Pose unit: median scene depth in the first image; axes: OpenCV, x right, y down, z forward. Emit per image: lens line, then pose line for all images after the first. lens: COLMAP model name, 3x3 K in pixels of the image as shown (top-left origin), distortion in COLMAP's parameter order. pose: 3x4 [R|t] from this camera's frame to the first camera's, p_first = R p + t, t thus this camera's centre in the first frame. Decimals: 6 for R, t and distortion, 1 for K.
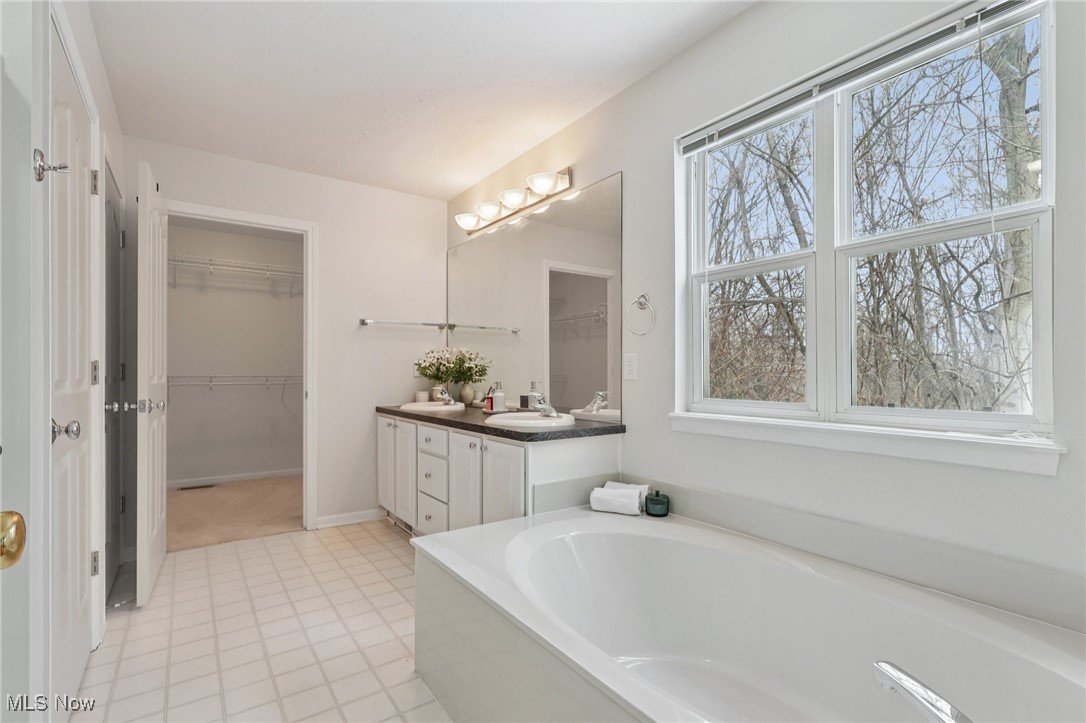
lens RADIAL K [[507.1, 0, 523.4], [0, 507.1, 370.8], [0, 0, 1]] dist [0.006145, -0.000818]
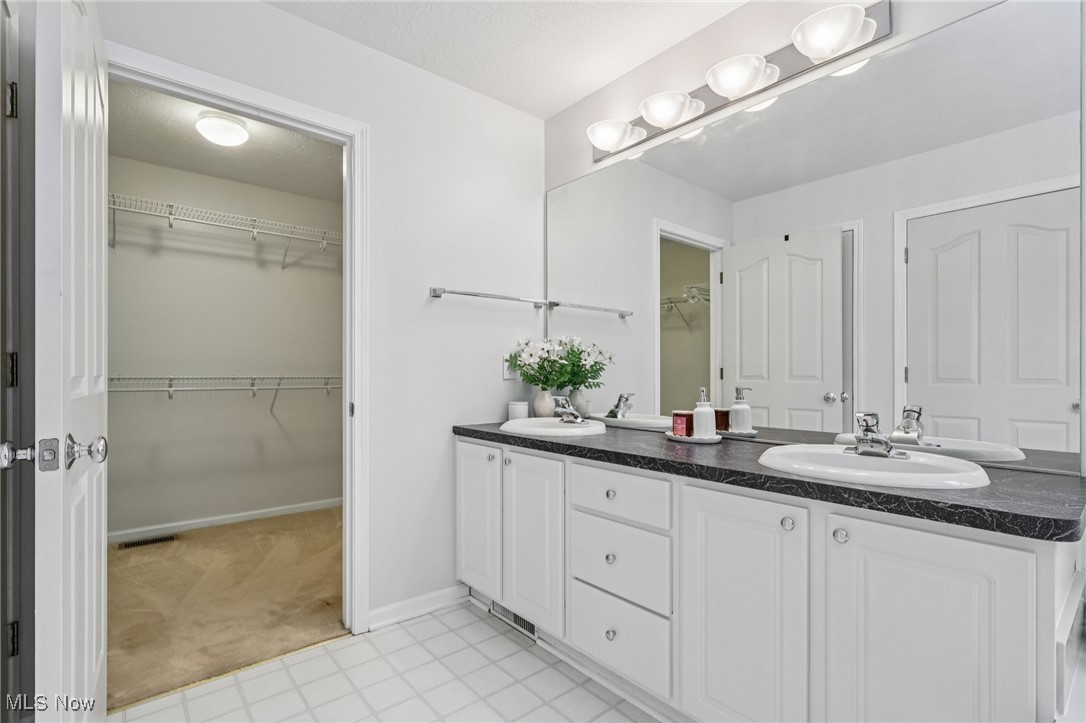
lens RADIAL K [[507.1, 0, 528.1], [0, 507.1, 372.8], [0, 0, 1]] dist [0.006145, -0.000818]
pose [[0.995830, 0.000161, 0.091233, -0.254679], [-0.000644, 0.999986, 0.005263, 0.000088], [-0.091231, -0.005300, 0.995816, 0.352858]]
